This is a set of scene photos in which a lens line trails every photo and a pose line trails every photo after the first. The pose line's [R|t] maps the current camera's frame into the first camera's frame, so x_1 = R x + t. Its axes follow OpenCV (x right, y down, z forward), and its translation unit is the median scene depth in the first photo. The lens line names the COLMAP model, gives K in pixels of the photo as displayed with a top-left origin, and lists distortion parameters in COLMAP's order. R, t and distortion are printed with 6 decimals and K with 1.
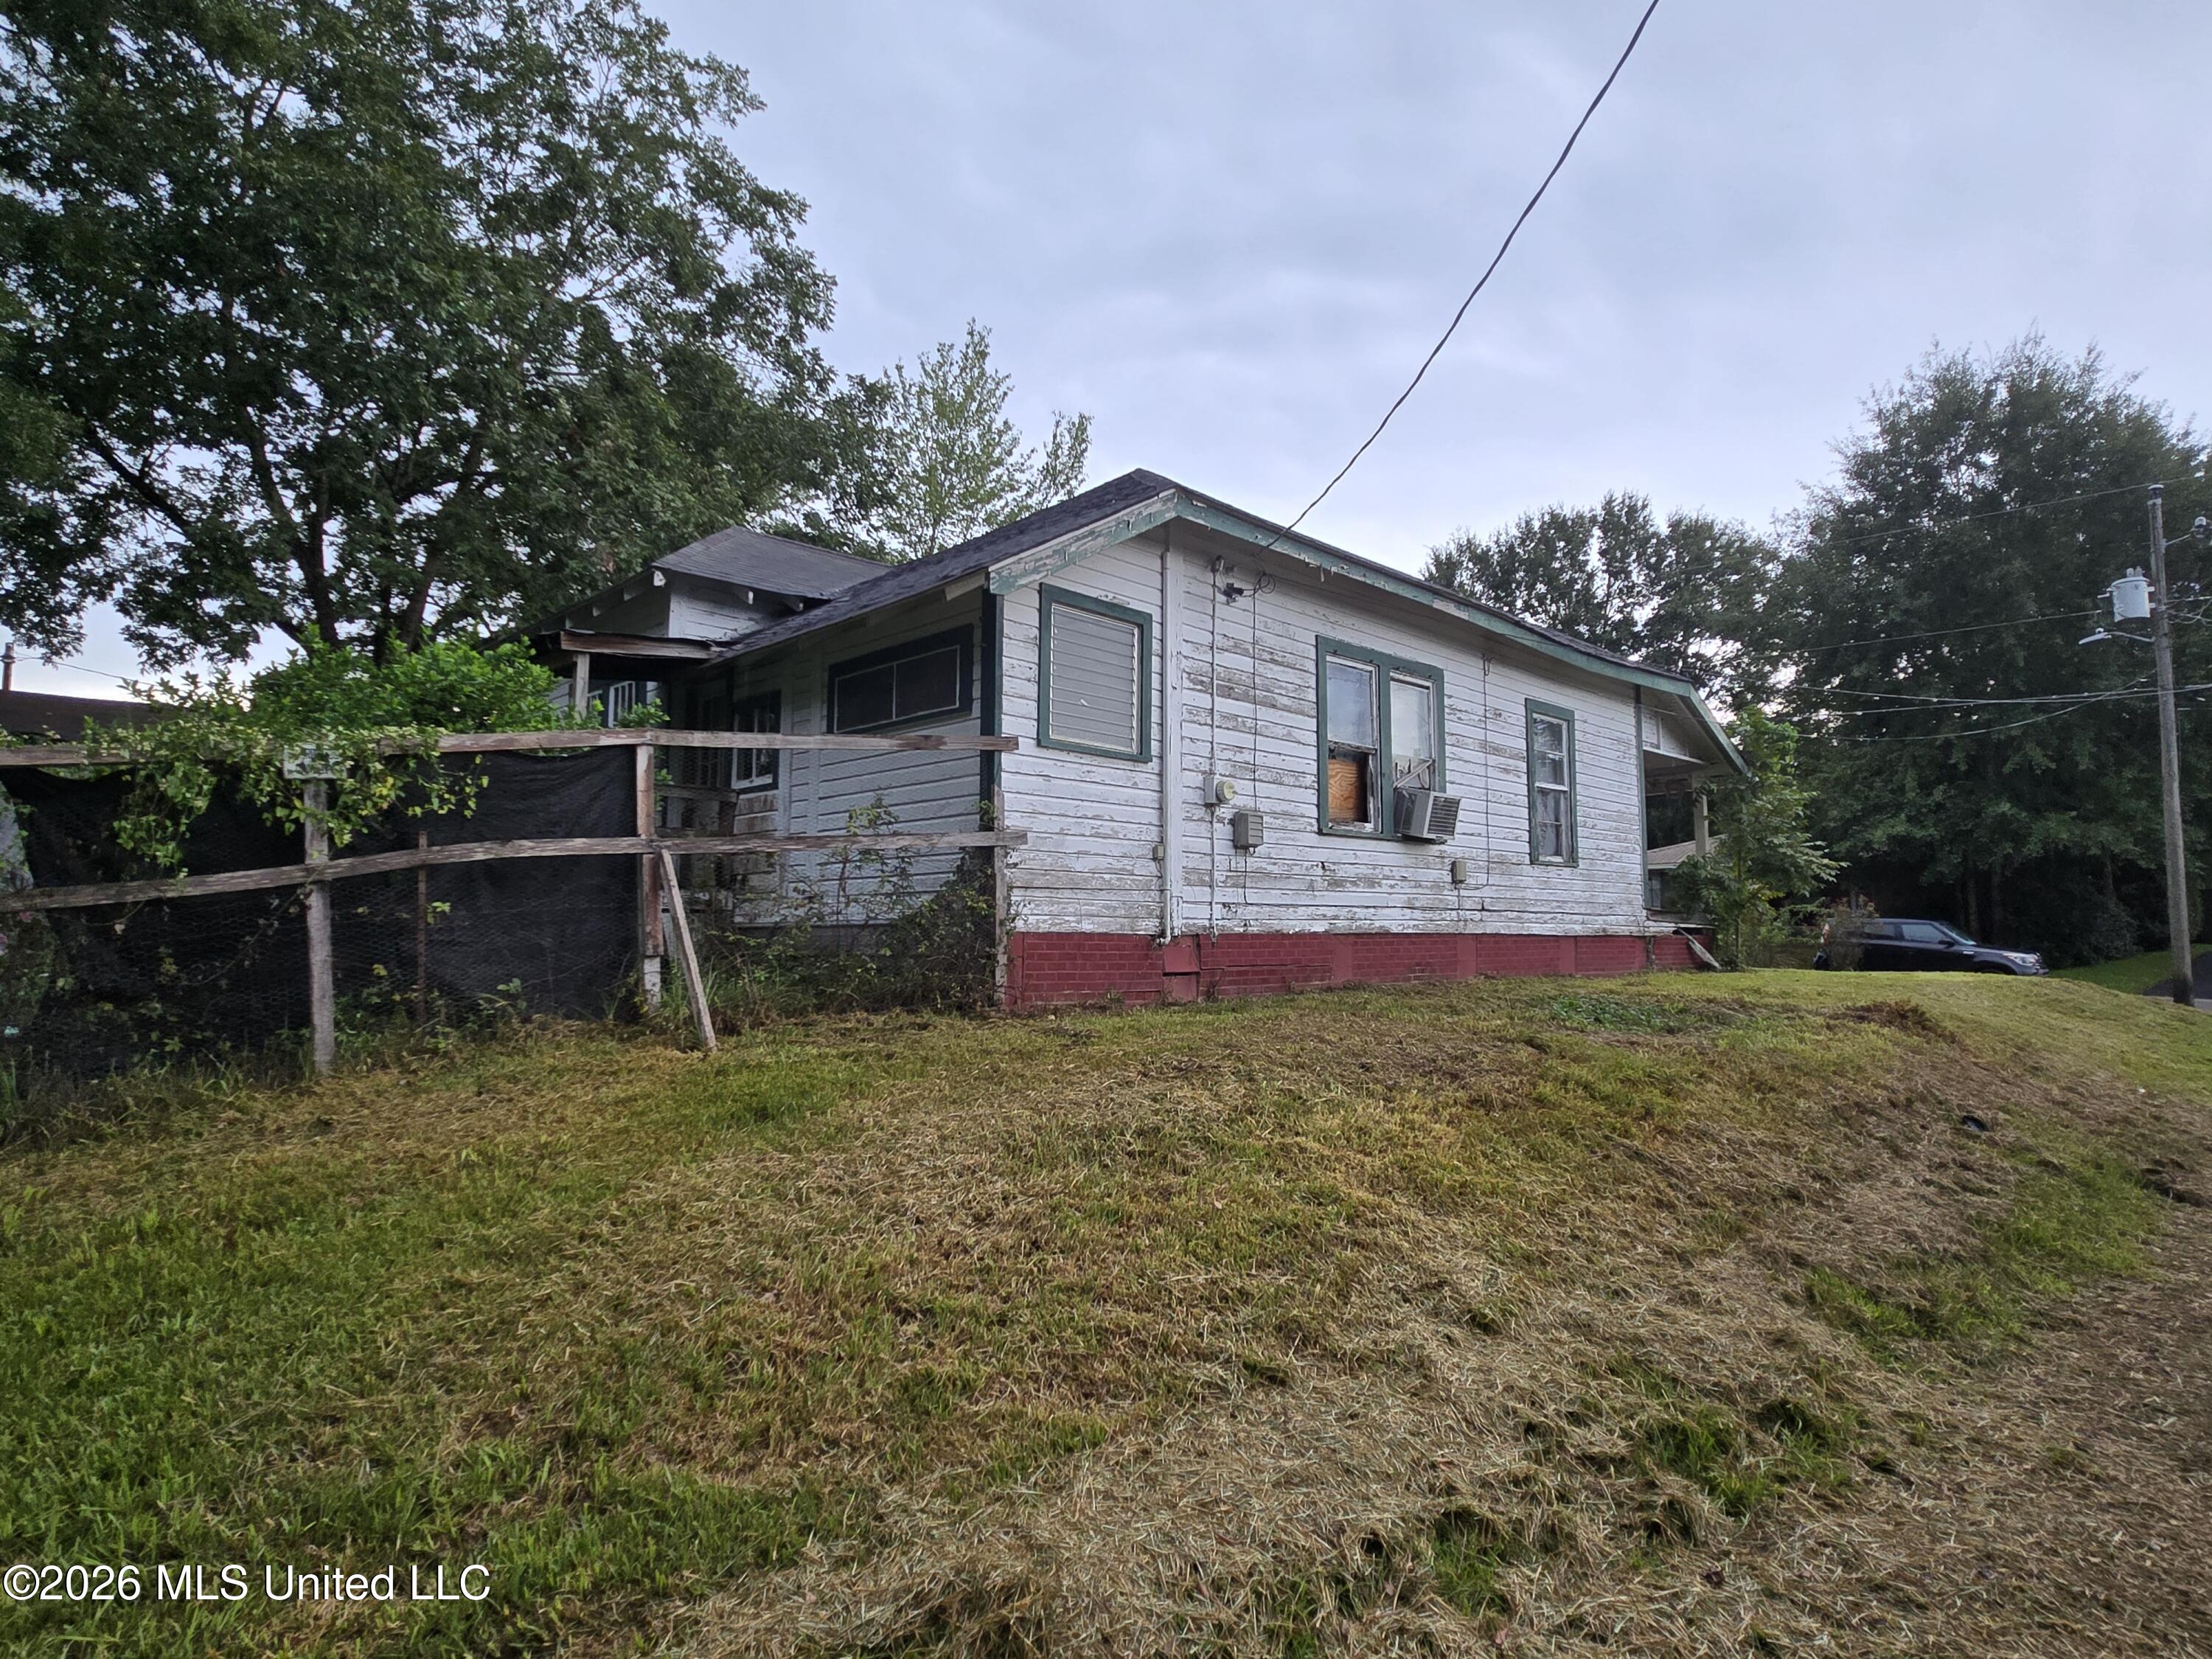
lens RADIAL K [[1232.7, 0, 1106.0], [0, 1232.7, 829.5], [0, 0, 1]] dist [0.002299, -0.000509]
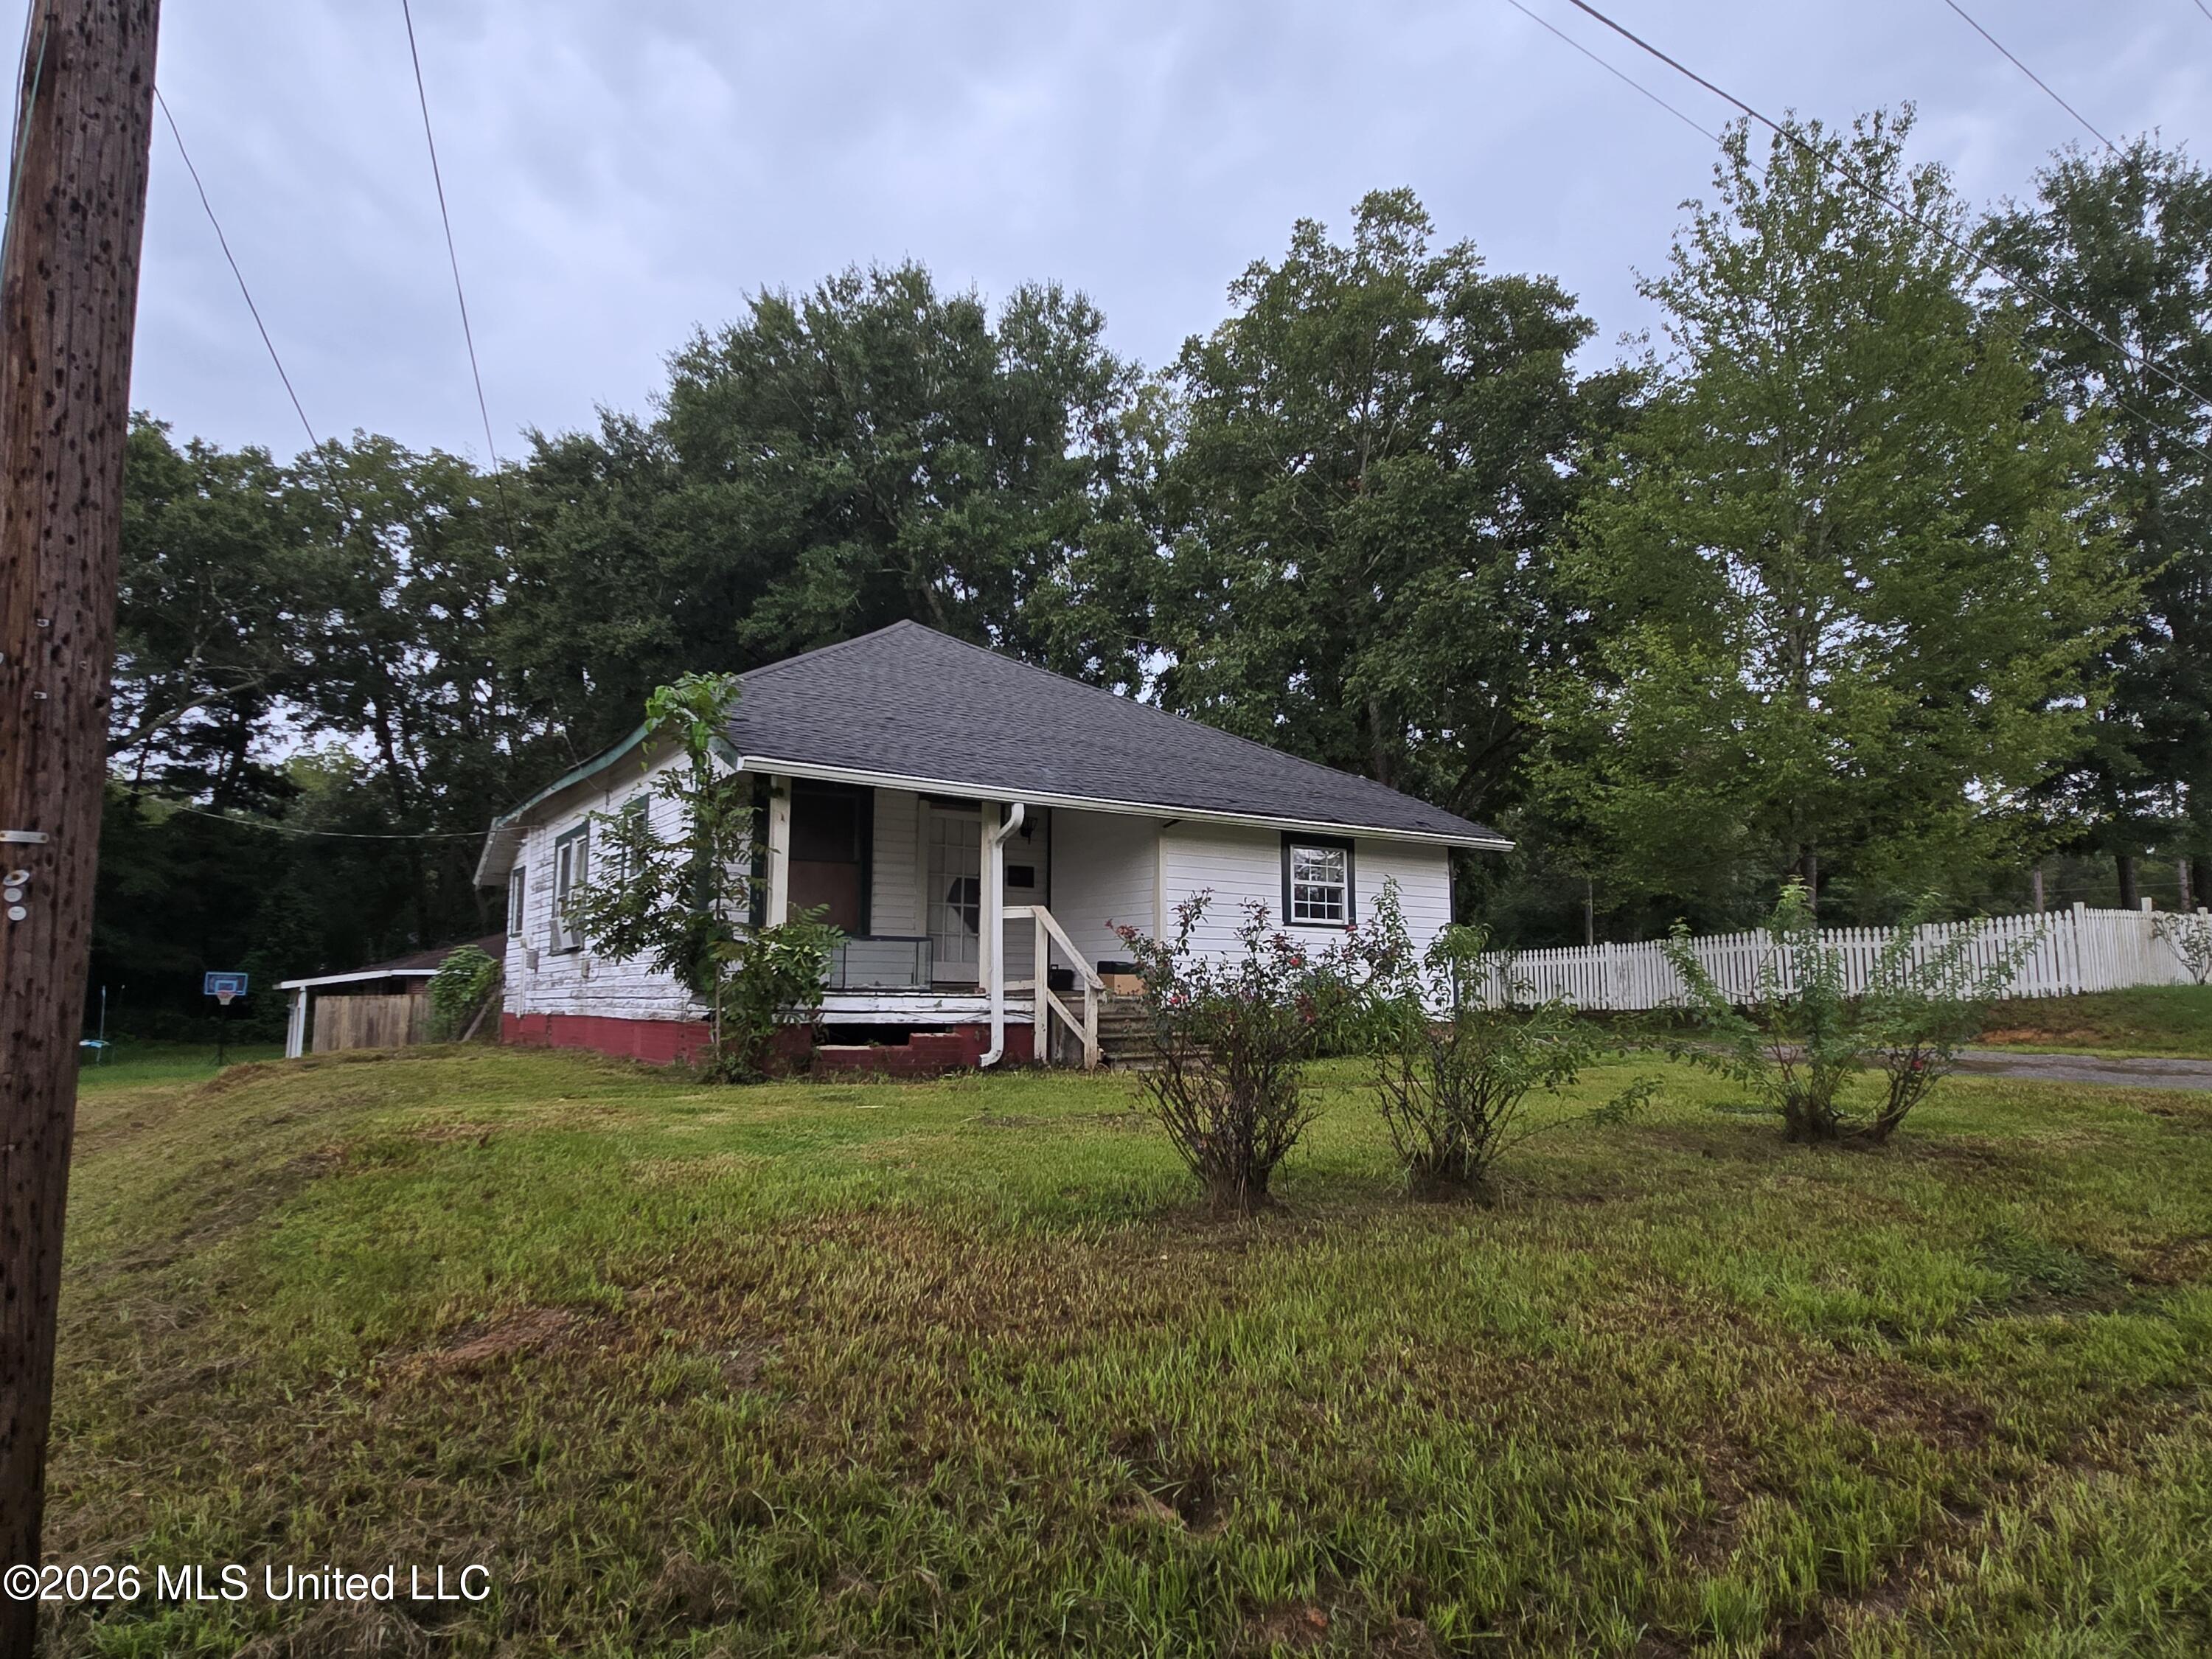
lens RADIAL K [[1316.9, 0, 1106.0], [0, 1316.9, 829.5], [0, 0, 1]] dist [0.000342, 0.000659]
pose [[-0.205055, -0.121378, -0.971195, 1.828692], [0.089377, 0.985813, -0.142075, 0.160628], [0.974661, -0.115936, -0.191297, 2.144610]]
